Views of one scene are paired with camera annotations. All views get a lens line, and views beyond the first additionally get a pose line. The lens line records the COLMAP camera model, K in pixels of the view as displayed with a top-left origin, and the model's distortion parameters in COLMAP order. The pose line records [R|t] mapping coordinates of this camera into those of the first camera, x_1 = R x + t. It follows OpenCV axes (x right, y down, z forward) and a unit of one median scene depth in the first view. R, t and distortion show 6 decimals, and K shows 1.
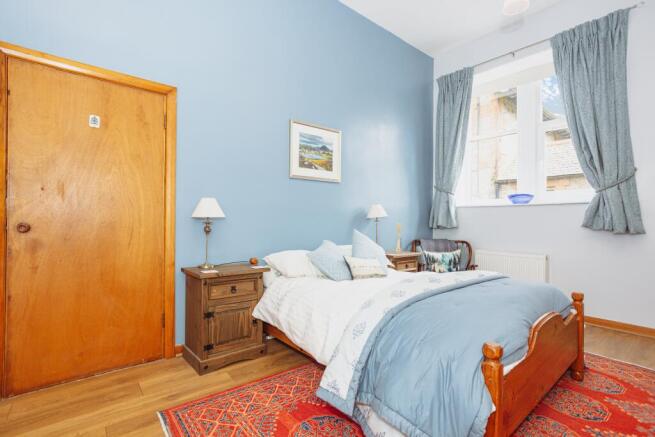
lens RADIAL K [[316.7, 0, 328.8], [0, 316.7, 219.7], [0, 0, 1]] dist [-0.013024, 0.001672]
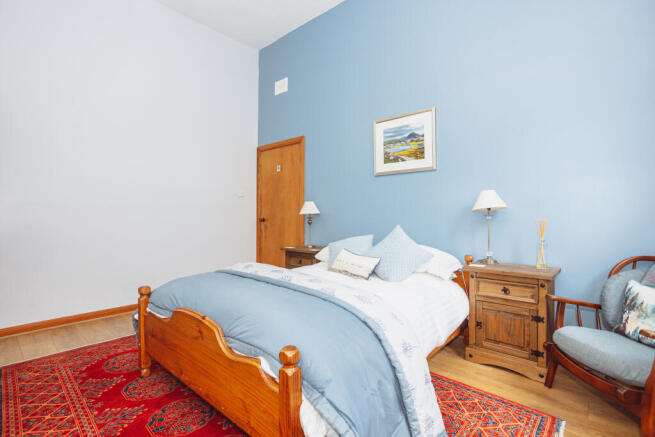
lens RADIAL K [[316.7, 0, 329.6], [0, 316.7, 217.0], [0, 0, 1]] dist [-0.013024, 0.001672]
pose [[0.158674, 0.004665, -0.987320, 0.866615], [0.012267, 0.999902, 0.006696, -0.001177], [0.987255, -0.013174, 0.158601, 0.634416]]
